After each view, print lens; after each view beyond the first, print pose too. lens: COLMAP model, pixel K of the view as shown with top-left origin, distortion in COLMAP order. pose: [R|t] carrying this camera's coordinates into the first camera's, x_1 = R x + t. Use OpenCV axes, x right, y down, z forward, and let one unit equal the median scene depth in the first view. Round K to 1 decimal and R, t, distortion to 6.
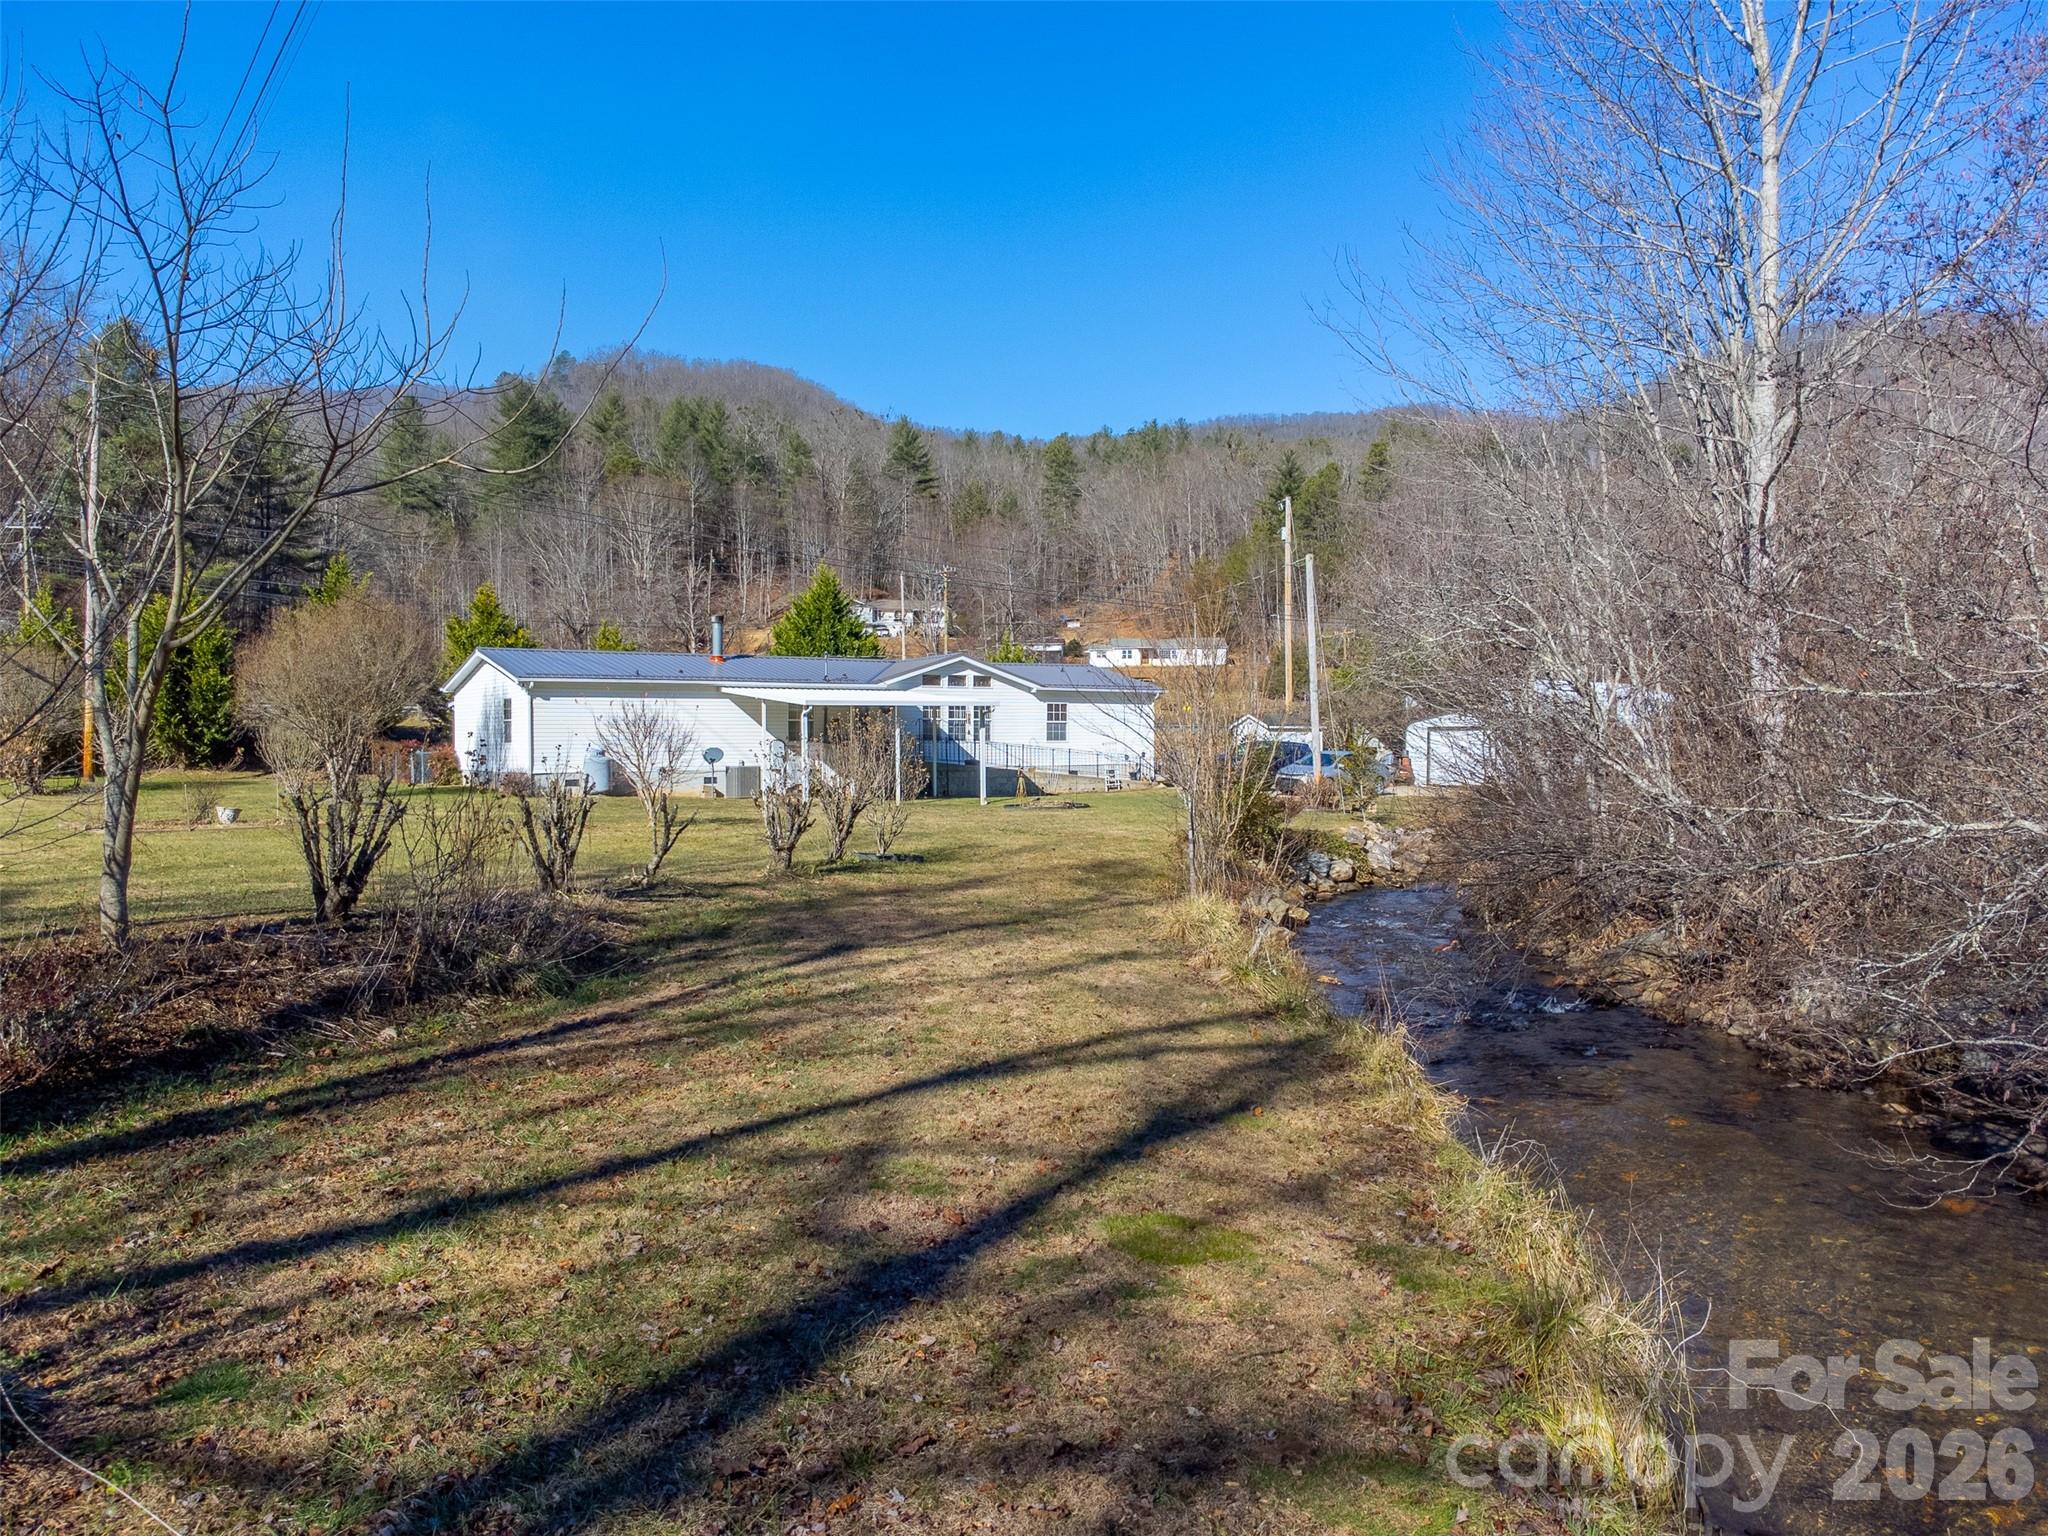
lens RADIAL K [[1532.7, 0, 1031.1], [0, 1532.7, 767.1], [0, 0, 1]] dist [0.013451, 0.020760]
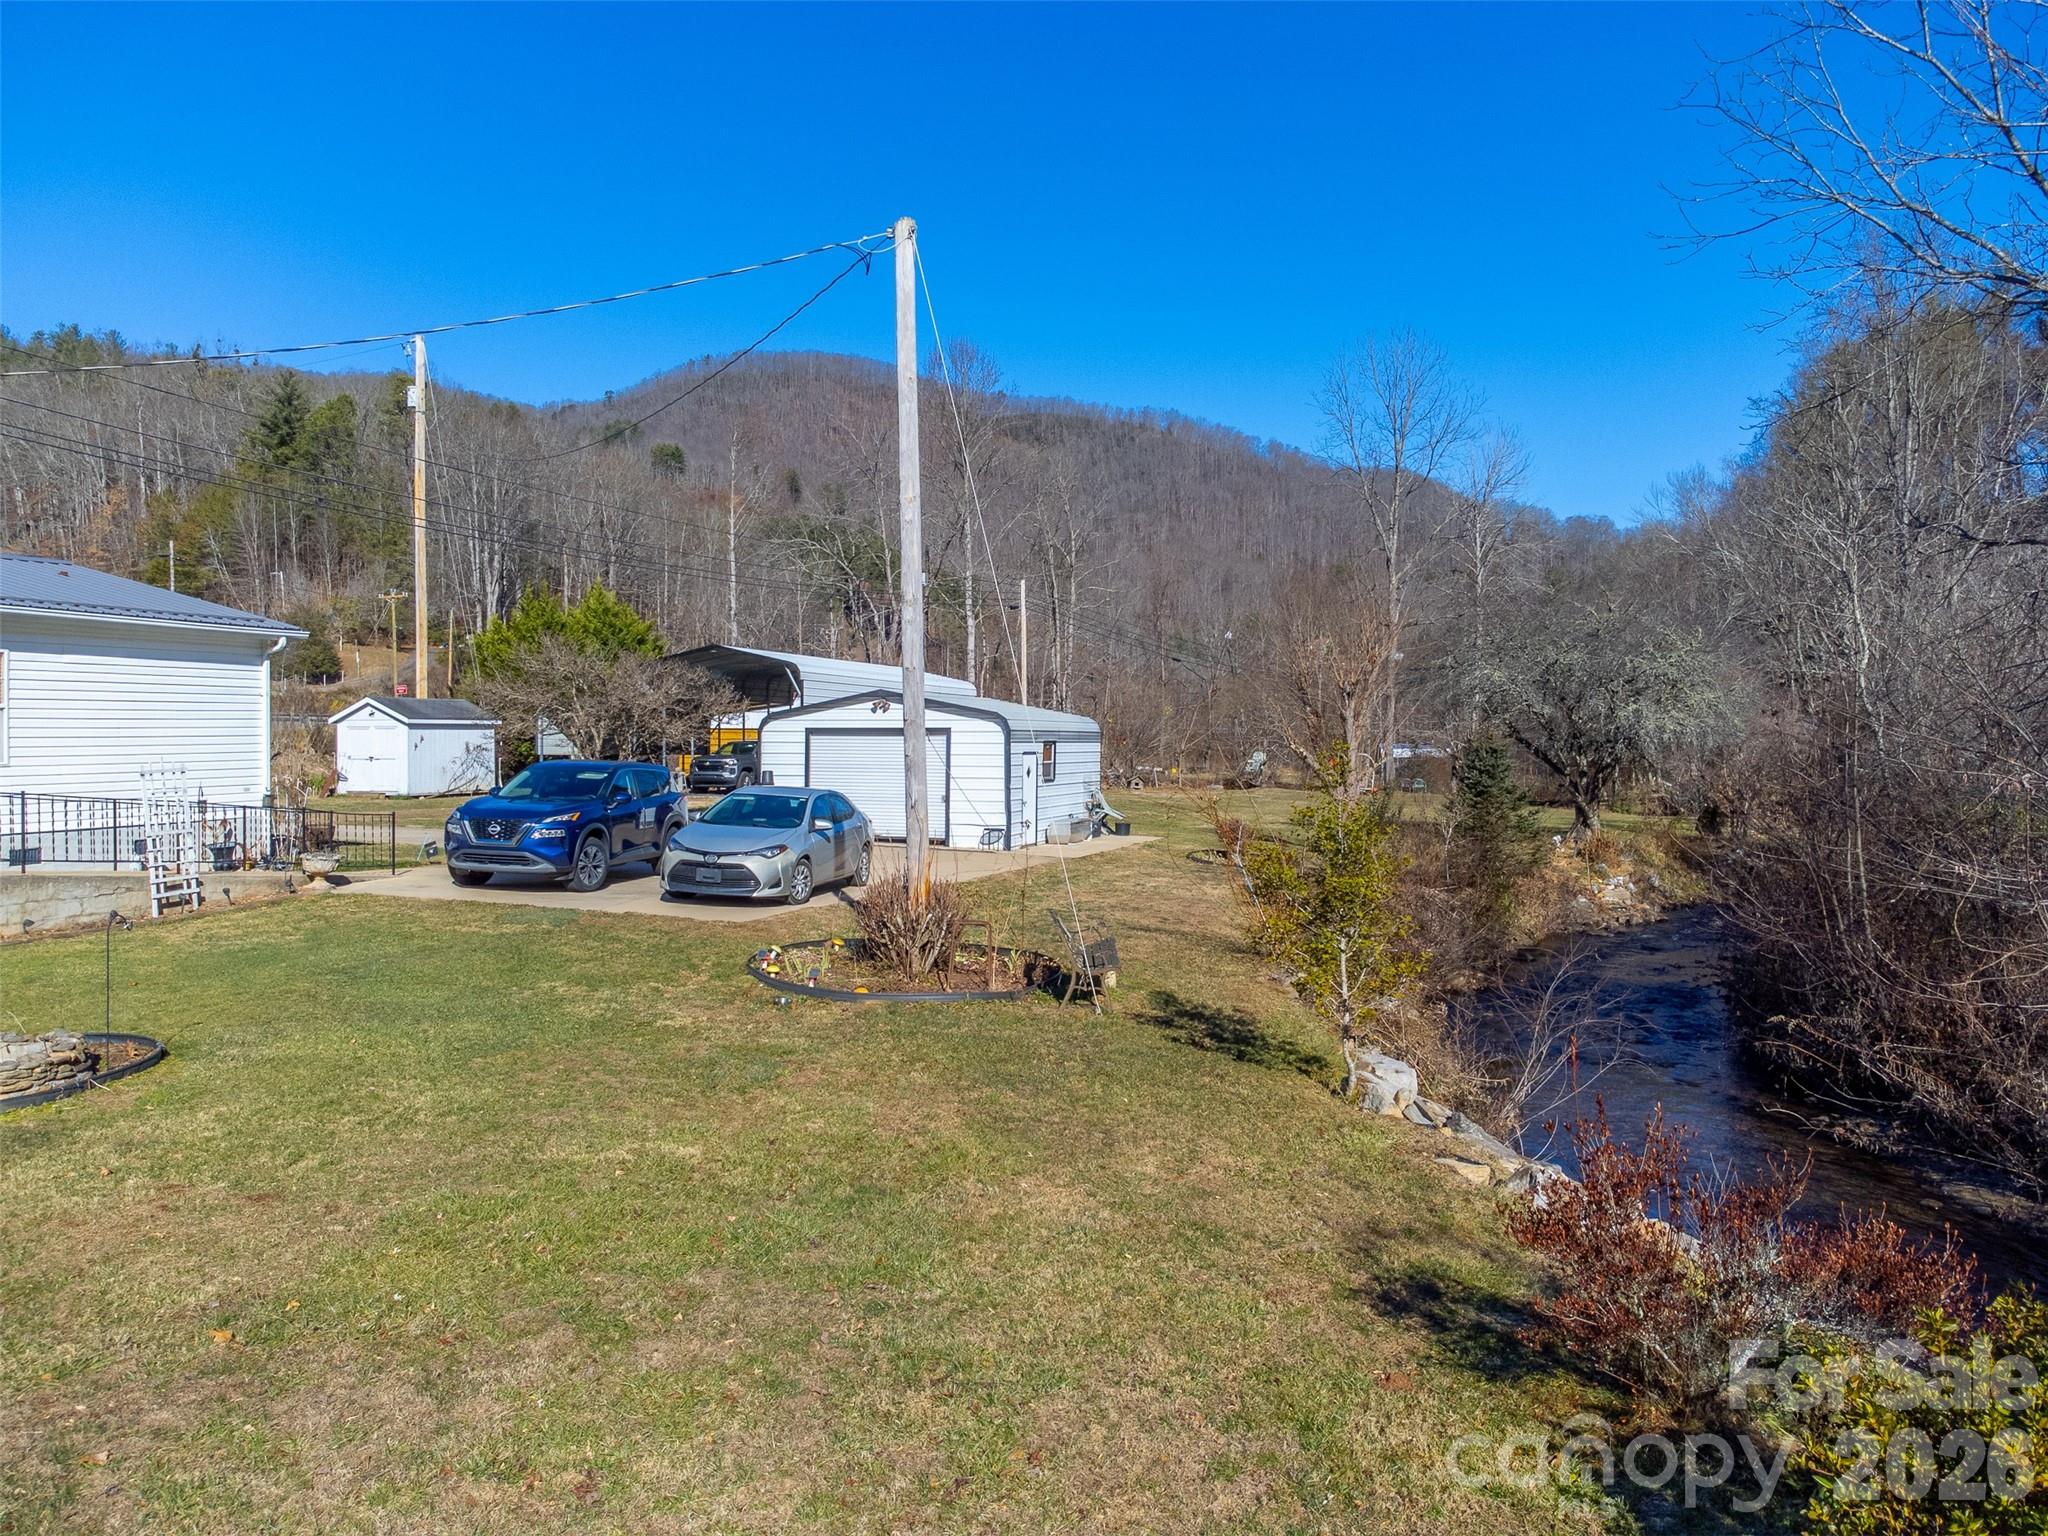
lens RADIAL K [[1532.7, 0, 1013.1], [0, 1532.7, 749.1], [0, 0, 1]] dist [0.013451, 0.020760]
pose [[0.807339, 0.001814, 0.590085, 0.000355], [0.001764, 0.999983, -0.005488, -0.004145], [-0.590085, 0.005472, 0.807323, 0.137601]]
